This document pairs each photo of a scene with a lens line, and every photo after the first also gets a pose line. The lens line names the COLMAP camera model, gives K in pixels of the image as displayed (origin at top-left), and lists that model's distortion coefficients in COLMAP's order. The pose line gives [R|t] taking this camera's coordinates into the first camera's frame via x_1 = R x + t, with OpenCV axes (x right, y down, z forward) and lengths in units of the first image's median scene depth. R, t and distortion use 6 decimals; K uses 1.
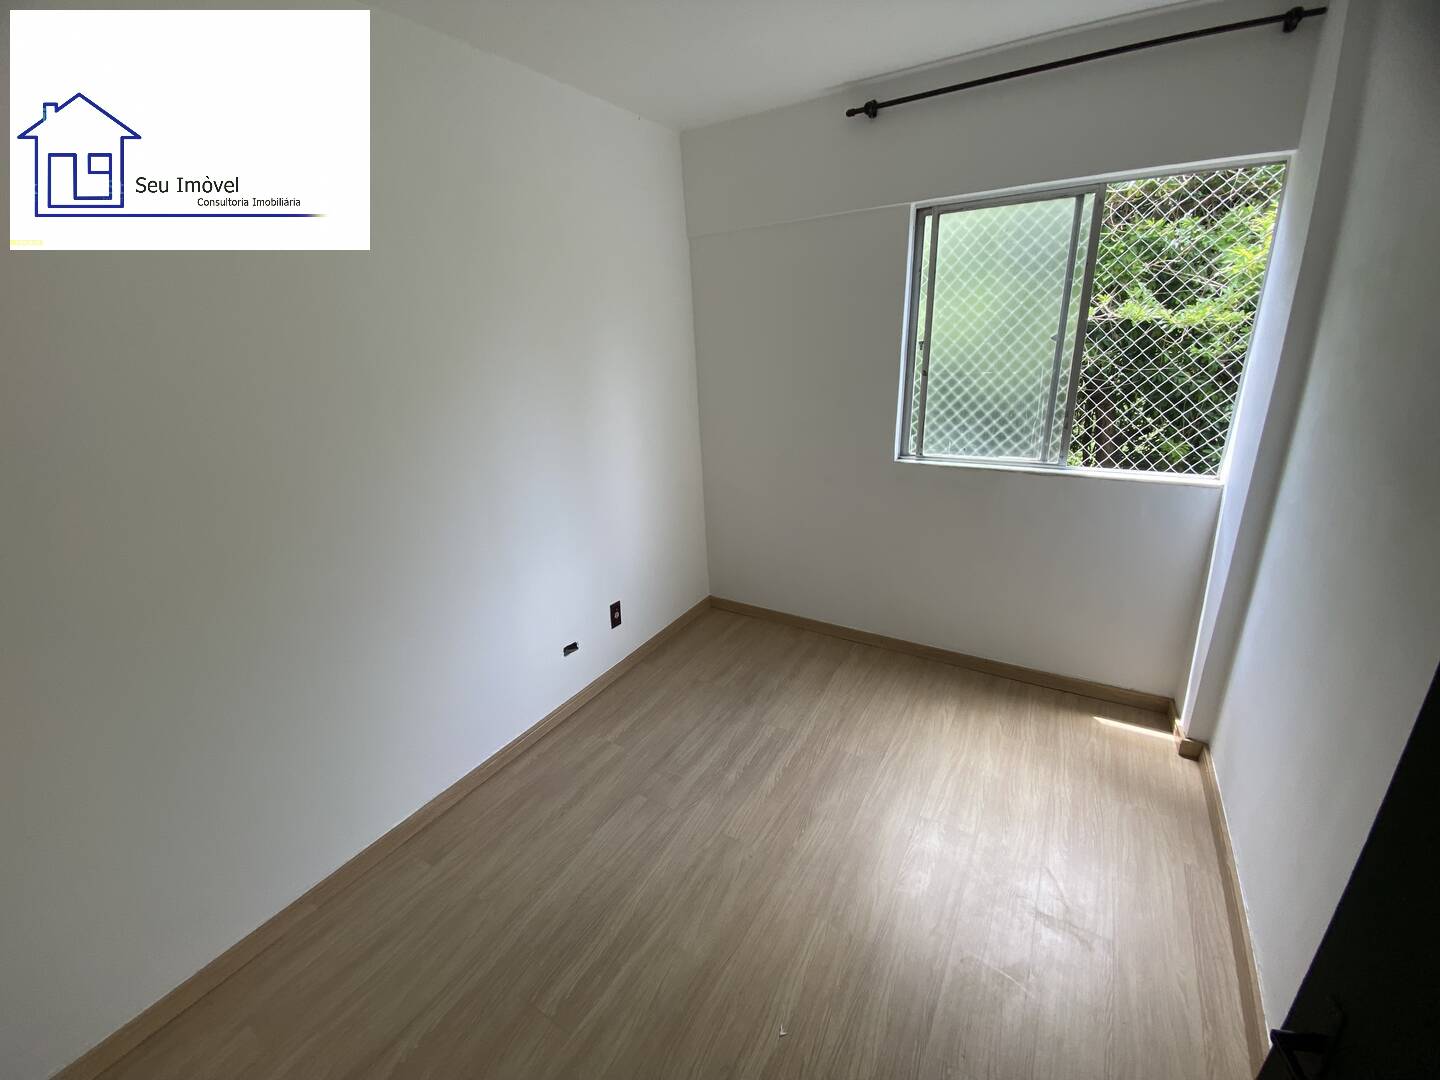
lens RADIAL K [[592.3, 0, 712.0], [0, 592.3, 538.6], [0, 0, 1]] dist [0.002108, -0.015180]
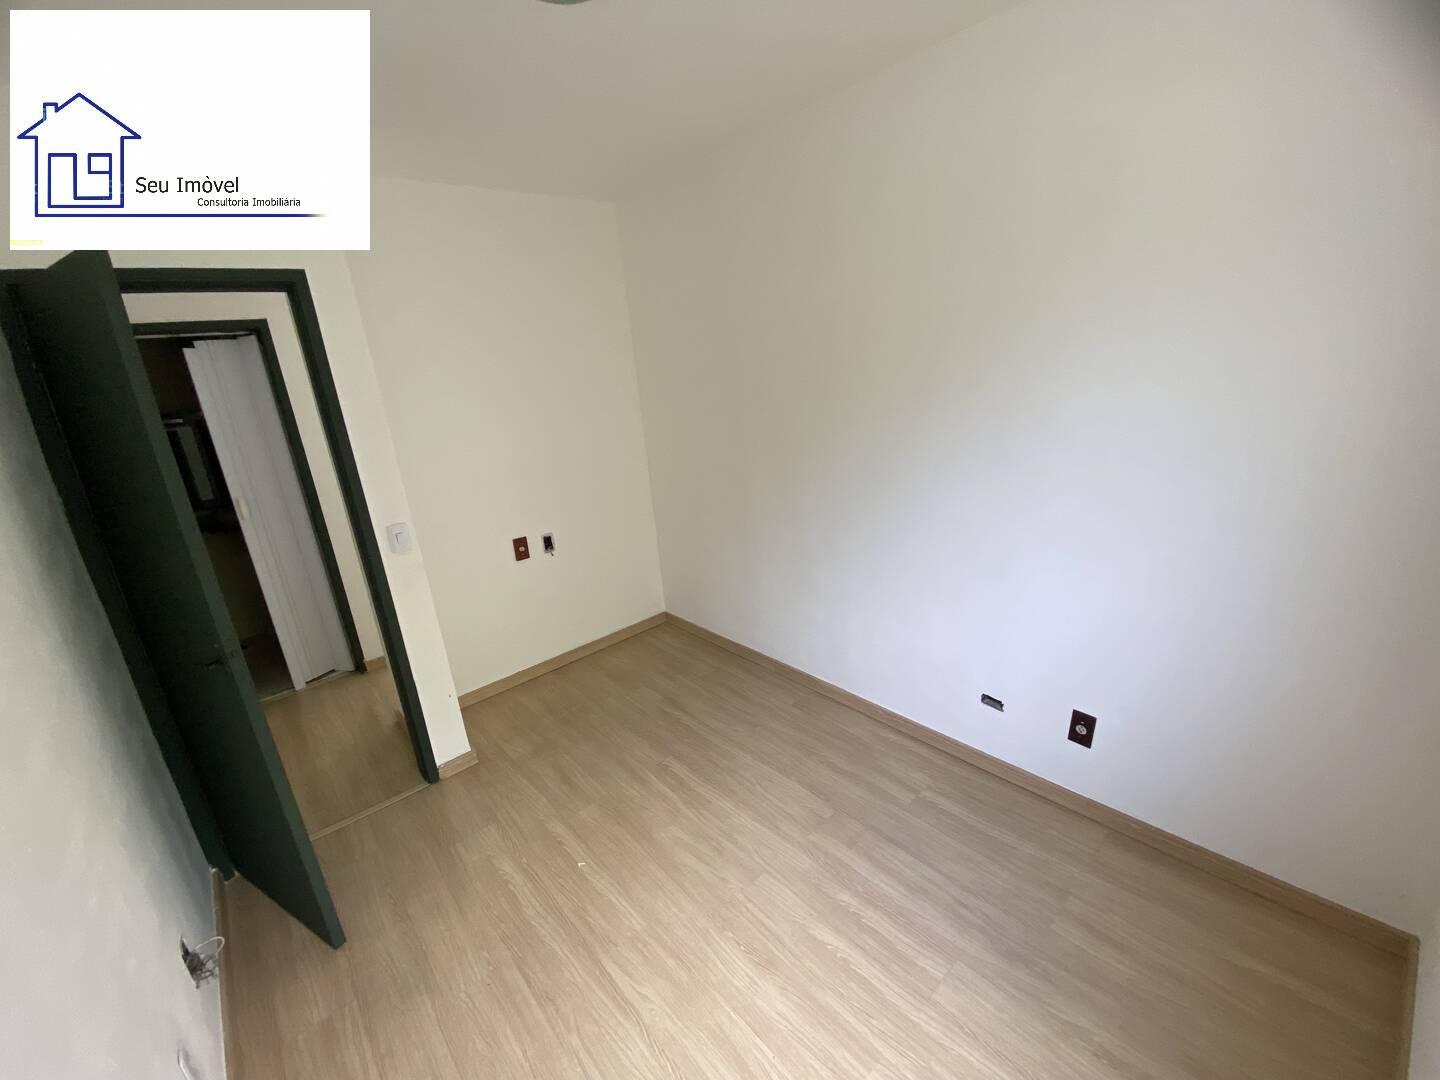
lens RADIAL K [[592.3, 0, 712.0], [0, 592.3, 538.6], [0, 0, 1]] dist [0.002108, -0.015180]
pose [[-0.312651, 0.350754, -0.882735, 0.652360], [-0.218865, 0.877716, 0.426278, -0.345576], [0.924309, 0.326476, -0.197651, 0.857734]]
